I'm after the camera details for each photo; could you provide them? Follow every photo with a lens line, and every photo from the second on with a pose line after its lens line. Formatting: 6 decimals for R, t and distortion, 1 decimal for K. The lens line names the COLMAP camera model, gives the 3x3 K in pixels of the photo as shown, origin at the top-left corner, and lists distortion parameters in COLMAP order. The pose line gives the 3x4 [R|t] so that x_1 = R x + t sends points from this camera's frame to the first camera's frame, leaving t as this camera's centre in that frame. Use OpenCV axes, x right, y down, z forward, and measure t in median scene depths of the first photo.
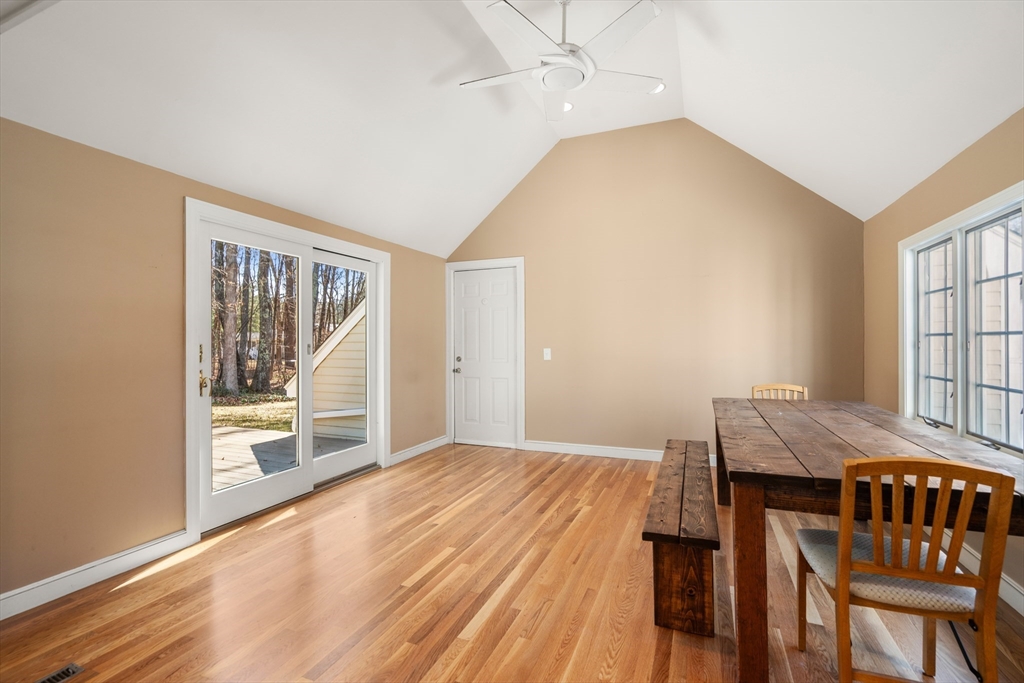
lens RADIAL K [[463.1, 0, 507.9], [0, 463.1, 343.8], [0, 0, 1]] dist [-0.001180, 0.000436]
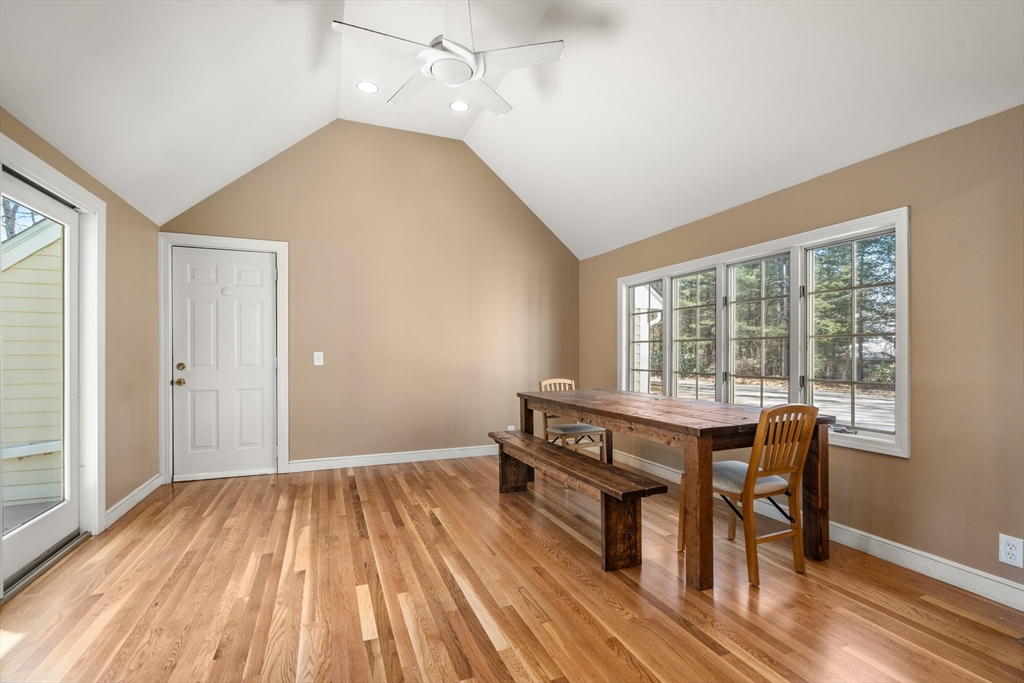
lens RADIAL K [[466.6, 0, 511.9], [0, 466.6, 357.9], [0, 0, 1]] dist [-0.004302, 0.000081]
pose [[0.709194, -0.001913, 0.705011, -0.375913], [-0.002366, 0.999984, 0.005093, 0.021482], [-0.705009, -0.005280, 0.709178, 0.162237]]
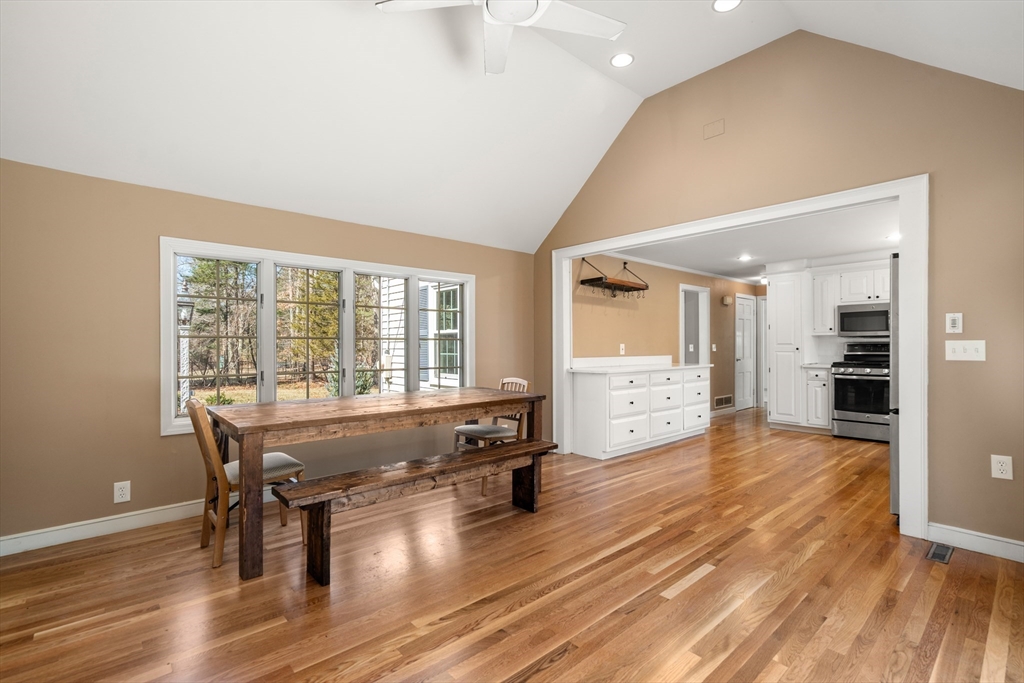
lens RADIAL K [[471.6, 0, 511.3], [0, 471.6, 347.1], [0, 0, 1]] dist [-0.000427, 0.000494]
pose [[-0.904312, 0.008501, 0.426788, -0.167669], [0.009962, 0.999950, 0.001189, 0.008475], [-0.426756, 0.005327, -0.904351, 1.337728]]
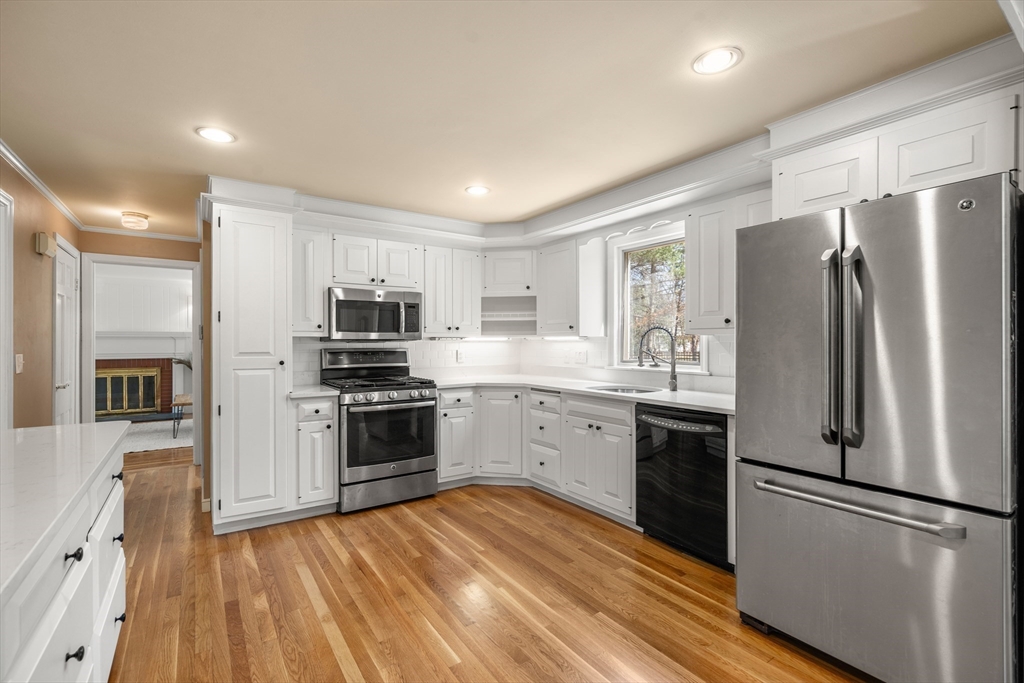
lens RADIAL K [[460.1, 0, 509.1], [0, 460.1, 342.7], [0, 0, 1]] dist [-0.002037, 0.000407]
pose [[-0.538816, 0.005711, -0.842404, 0.105672], [0.001280, 0.999981, 0.005961, -0.014214], [0.842422, 0.002133, -0.538813, 0.176563]]
